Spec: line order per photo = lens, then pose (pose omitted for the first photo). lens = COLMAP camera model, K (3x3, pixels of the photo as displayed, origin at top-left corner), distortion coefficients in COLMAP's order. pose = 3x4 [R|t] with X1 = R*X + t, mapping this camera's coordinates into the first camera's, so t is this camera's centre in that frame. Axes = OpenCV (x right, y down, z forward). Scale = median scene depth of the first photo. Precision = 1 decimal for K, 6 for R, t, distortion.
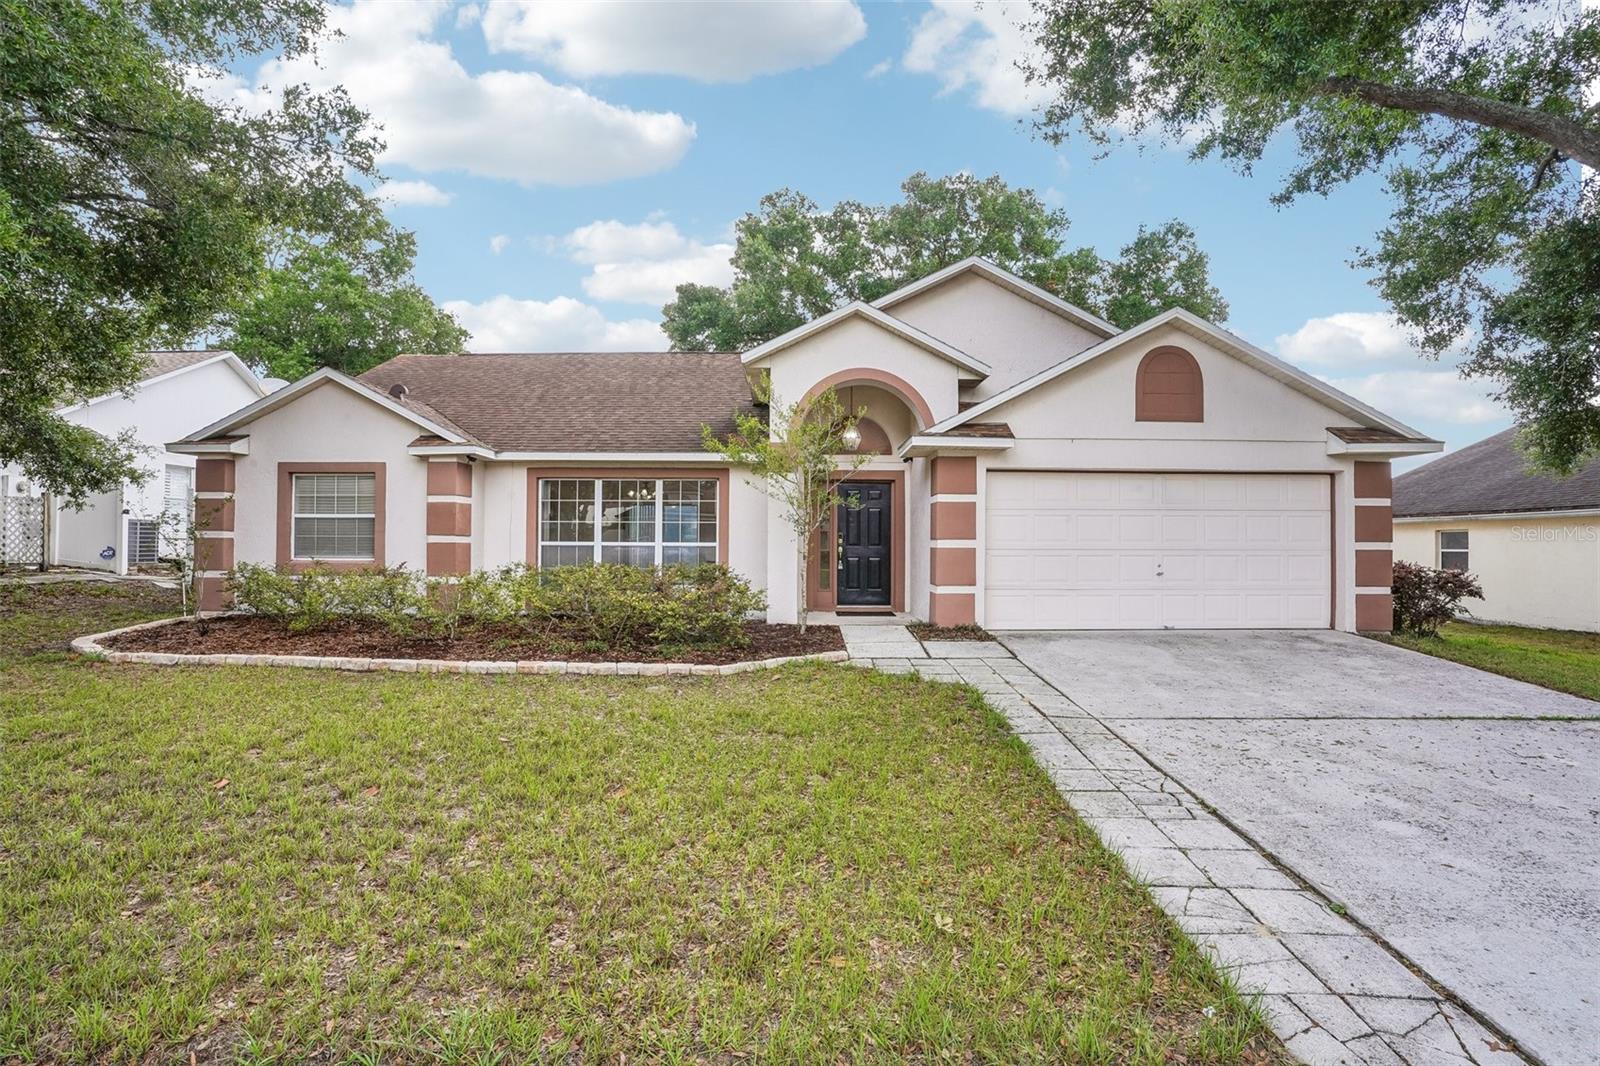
lens RADIAL K [[774.7, 0, 816.2], [0, 774.7, 531.9], [0, 0, 1]] dist [-0.054347, -0.000059]
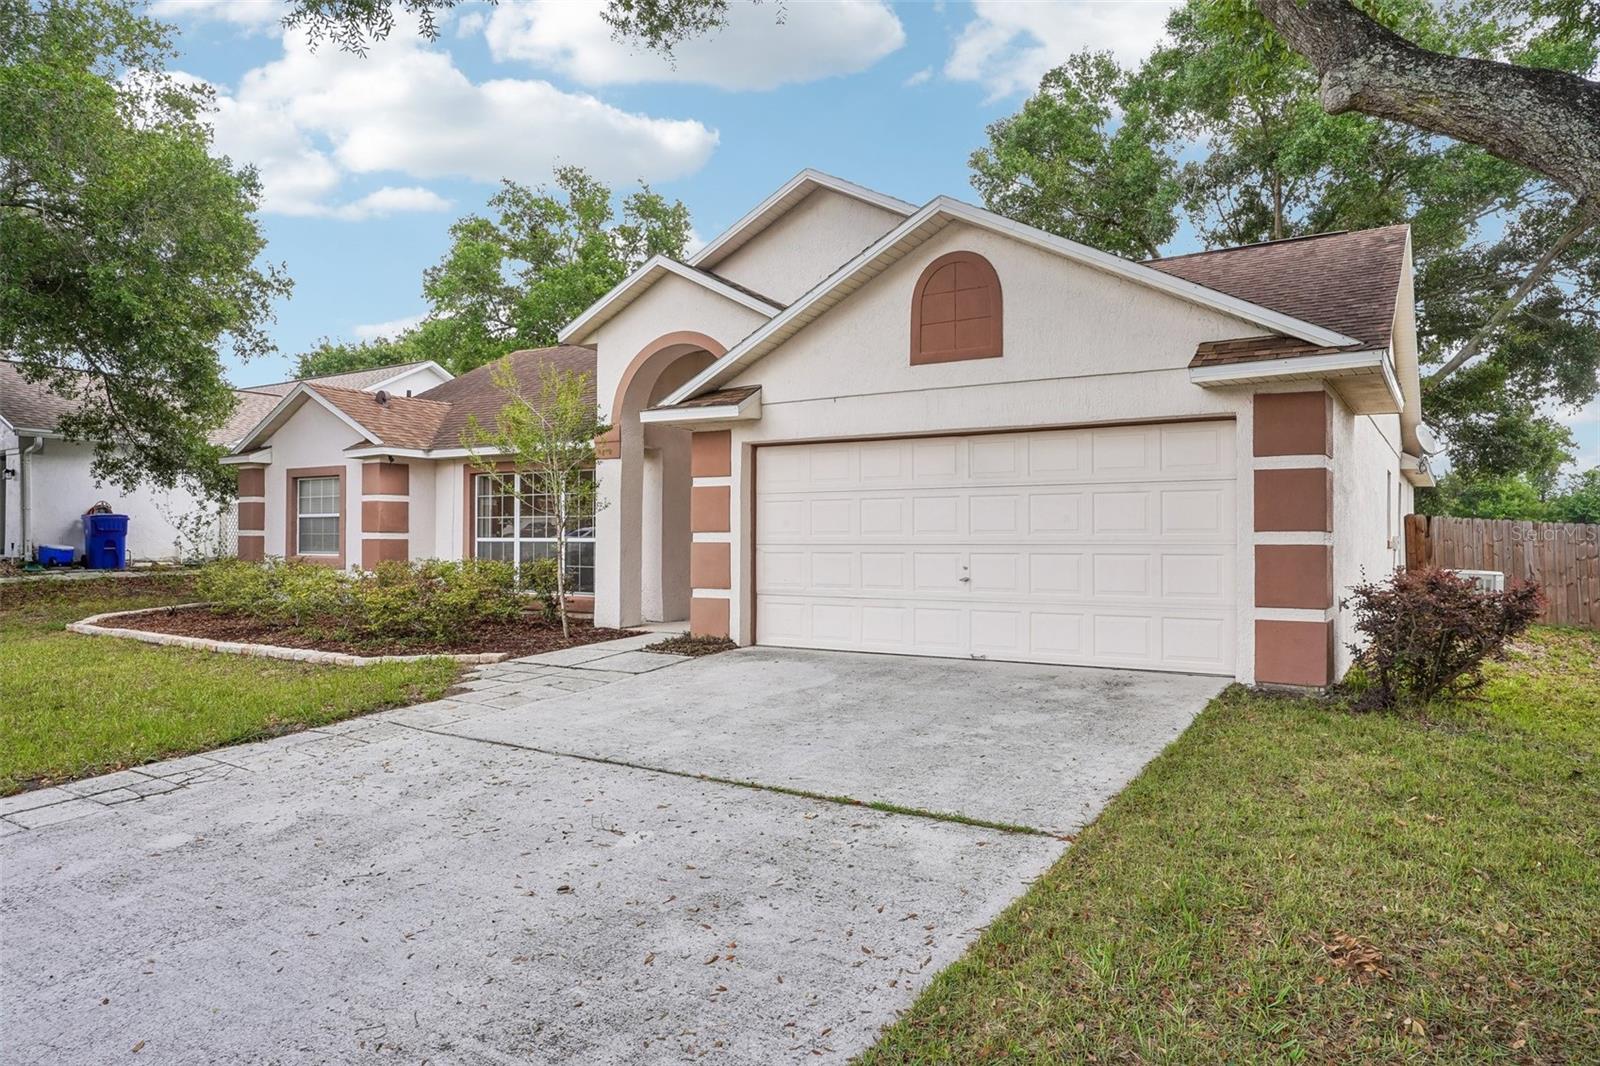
lens RADIAL K [[1038.6, 0, 800.0], [0, 1038.6, 533.0], [0, 0, 1]] dist [-0.003496, -0.000170]
pose [[0.836387, -0.007641, -0.548086, 0.797955], [0.009014, 0.999959, -0.000185, 0.010707], [0.548065, -0.004785, 0.836422, 0.118542]]
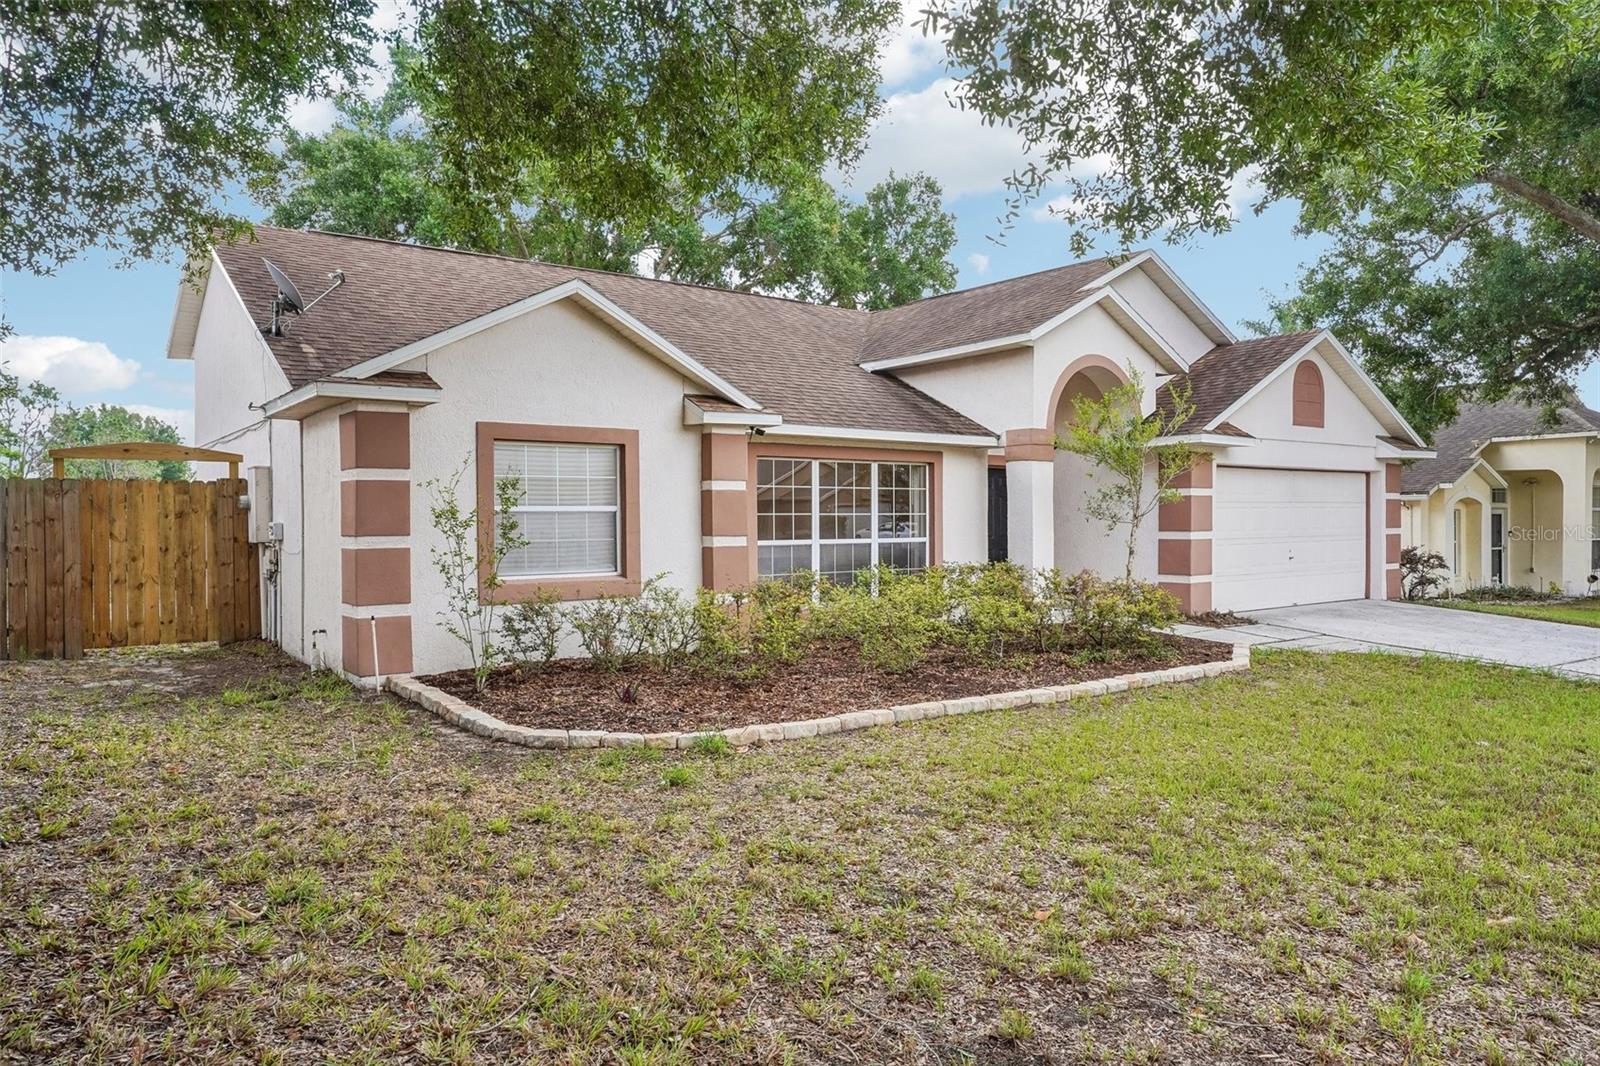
lens RADIAL K [[1062.9, 0, 800.0], [0, 1062.9, 533.0], [0, 0, 1]] dist [-0.000253, 0.000305]
pose [[0.801862, -0.017099, 0.597264, -1.038935], [0.002244, 0.999670, 0.025607, -0.023994], [-0.597505, -0.019193, 0.801636, 0.153713]]
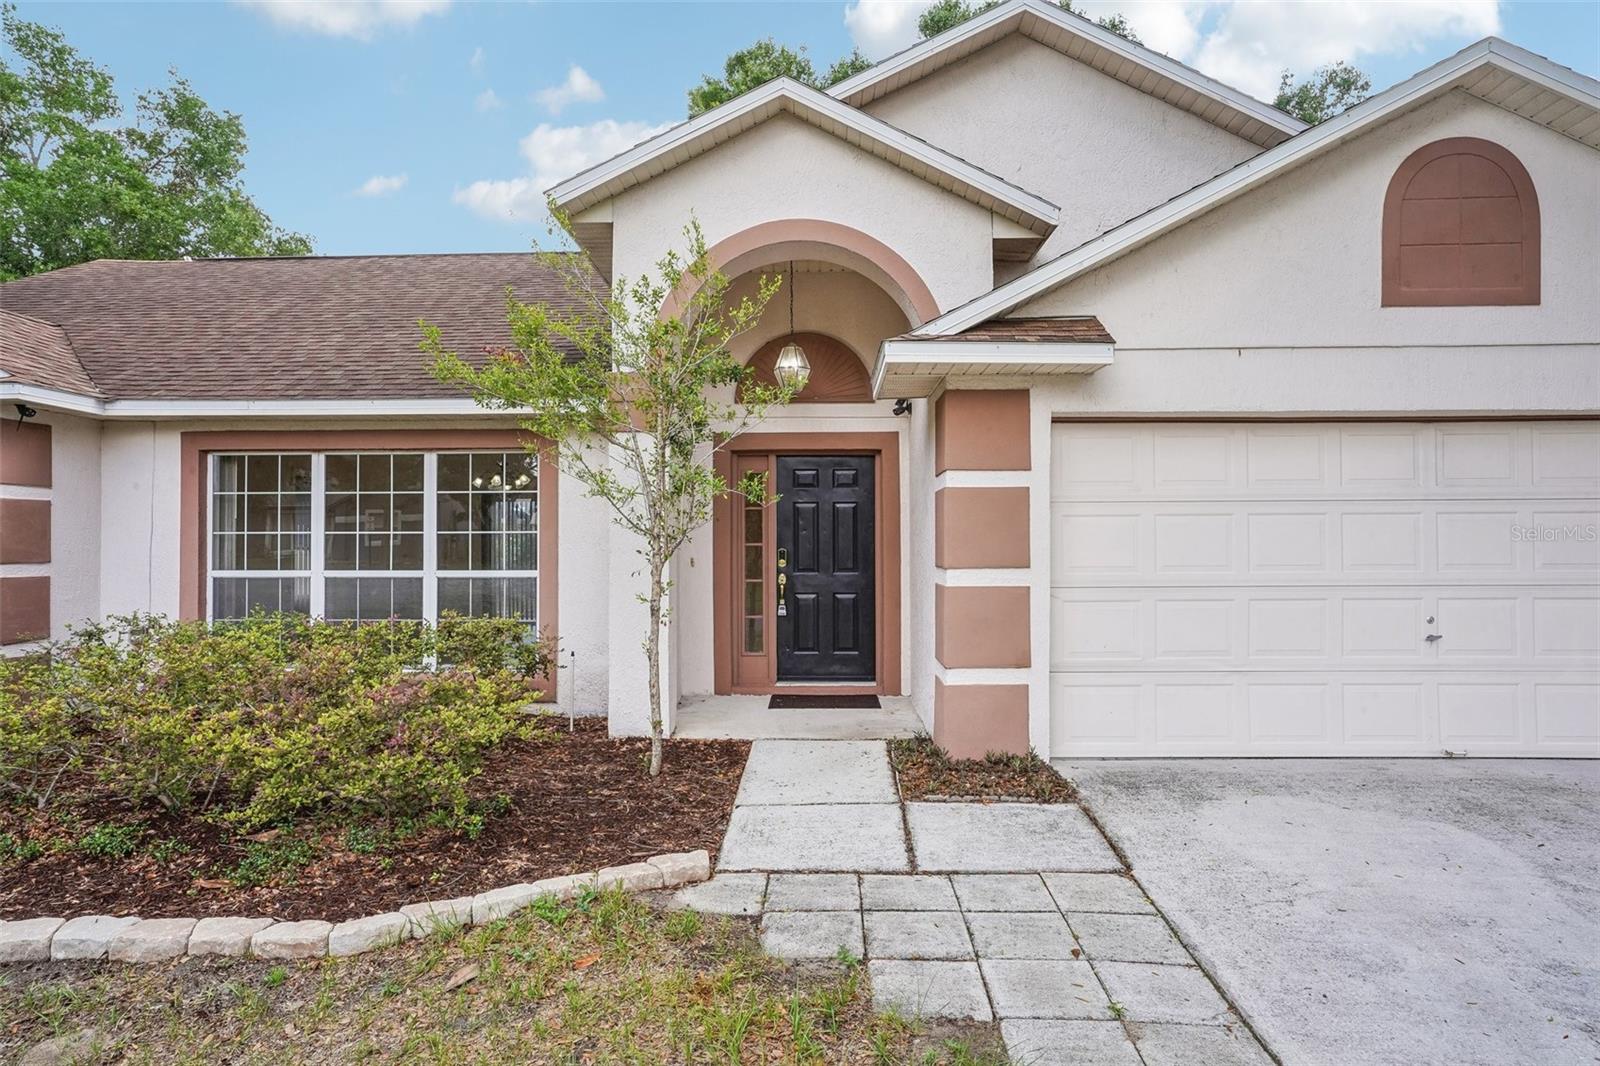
lens RADIAL K [[974.5, 0, 800.0], [0, 974.5, 533.0], [0, 0, 1]] dist [-0.005272, 0.003157]
pose [[0.999280, -0.007956, -0.037088, 0.083207], [0.007938, 0.999968, -0.000646, -0.010878], [0.037092, 0.000351, 0.999312, 0.376580]]
